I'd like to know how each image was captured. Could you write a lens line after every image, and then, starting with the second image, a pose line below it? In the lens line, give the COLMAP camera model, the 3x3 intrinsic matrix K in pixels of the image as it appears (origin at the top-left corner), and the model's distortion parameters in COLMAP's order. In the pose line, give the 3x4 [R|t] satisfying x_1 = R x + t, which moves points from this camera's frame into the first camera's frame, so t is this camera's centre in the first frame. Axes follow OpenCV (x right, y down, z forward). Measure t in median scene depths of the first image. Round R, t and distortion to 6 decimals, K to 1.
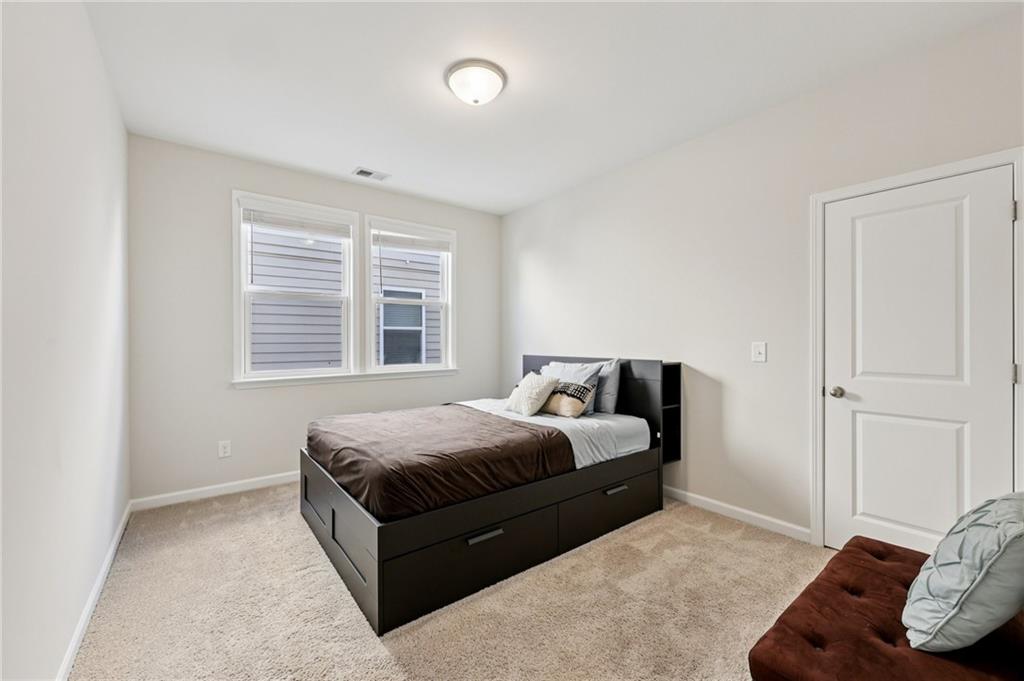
lens RADIAL K [[415.7, 0, 511.2], [0, 415.7, 338.4], [0, 0, 1]] dist [-0.000222, -0.000018]
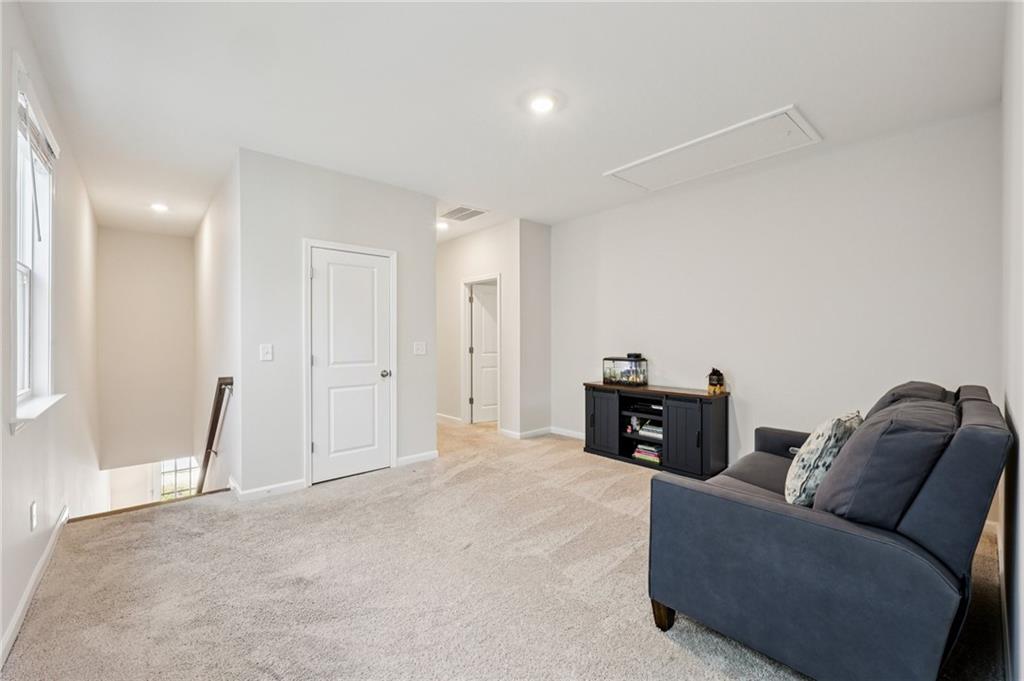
lens RADIAL K [[415.7, 0, 511.2], [0, 415.7, 338.4], [0, 0, 1]] dist [-0.000222, -0.000018]
pose [[-0.063317, 0.005582, 0.997978, -0.725053], [0.002655, 0.999982, -0.005425, 0.001277], [-0.997990, 0.002306, -0.063330, 0.404673]]
